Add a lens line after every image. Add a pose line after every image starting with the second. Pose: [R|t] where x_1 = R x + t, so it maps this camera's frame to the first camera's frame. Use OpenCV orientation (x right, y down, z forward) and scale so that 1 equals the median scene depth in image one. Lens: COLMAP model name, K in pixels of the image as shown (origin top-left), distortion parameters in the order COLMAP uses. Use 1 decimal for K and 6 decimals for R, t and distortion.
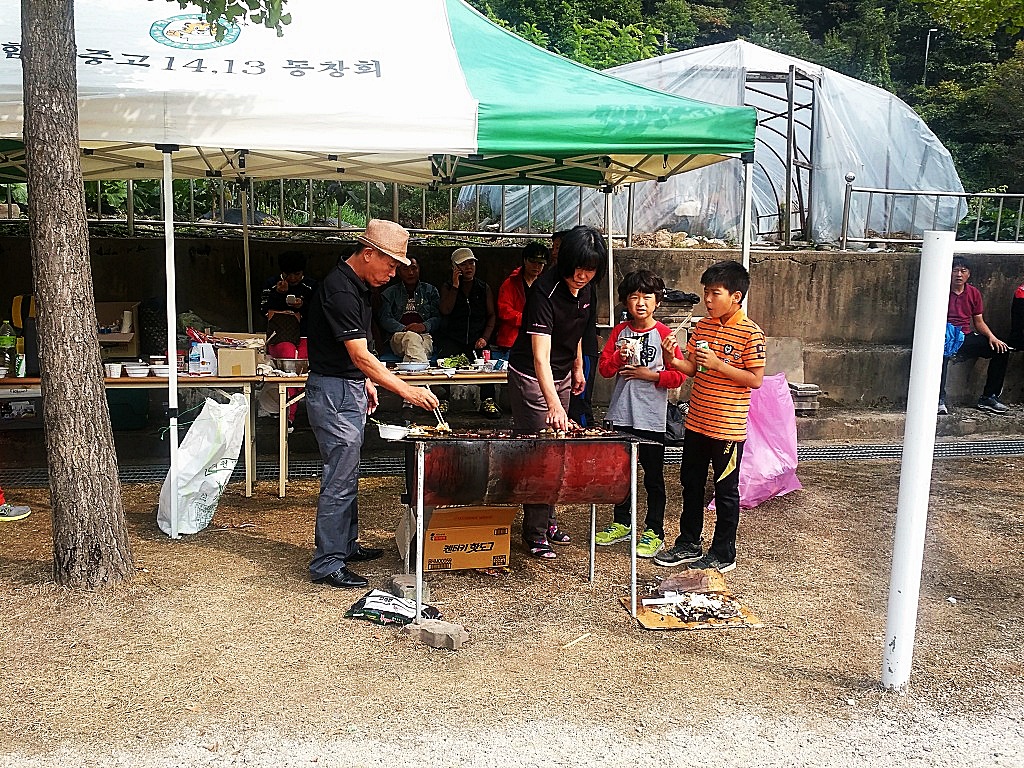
lens RADIAL K [[934.2, 0, 532.7], [0, 934.2, 382.2], [0, 0, 1]] dist [0.121178, -0.297006]
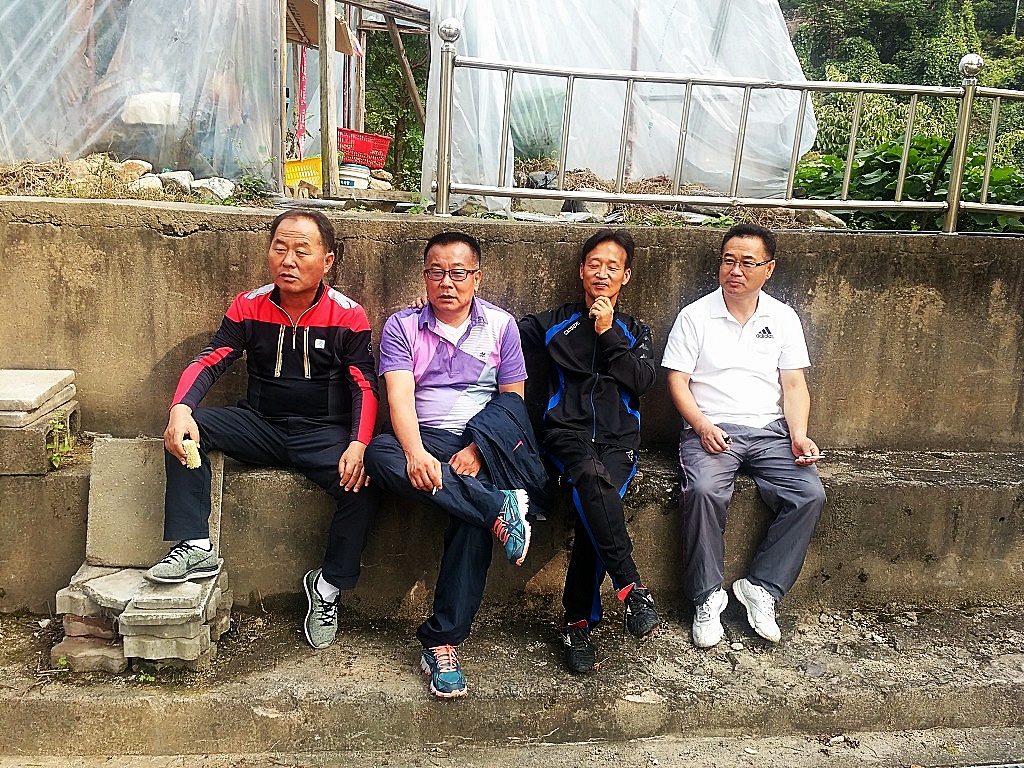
lens RADIAL K [[934.2, 0, 532.7], [0, 934.2, 382.2], [0, 0, 1]] dist [0.121178, -0.297006]
pose [[0.995916, 0.040328, -0.080773, 0.420551], [-0.036832, 0.998339, 0.044311, -0.088805], [0.082426, -0.041155, 0.995747, 0.612193]]
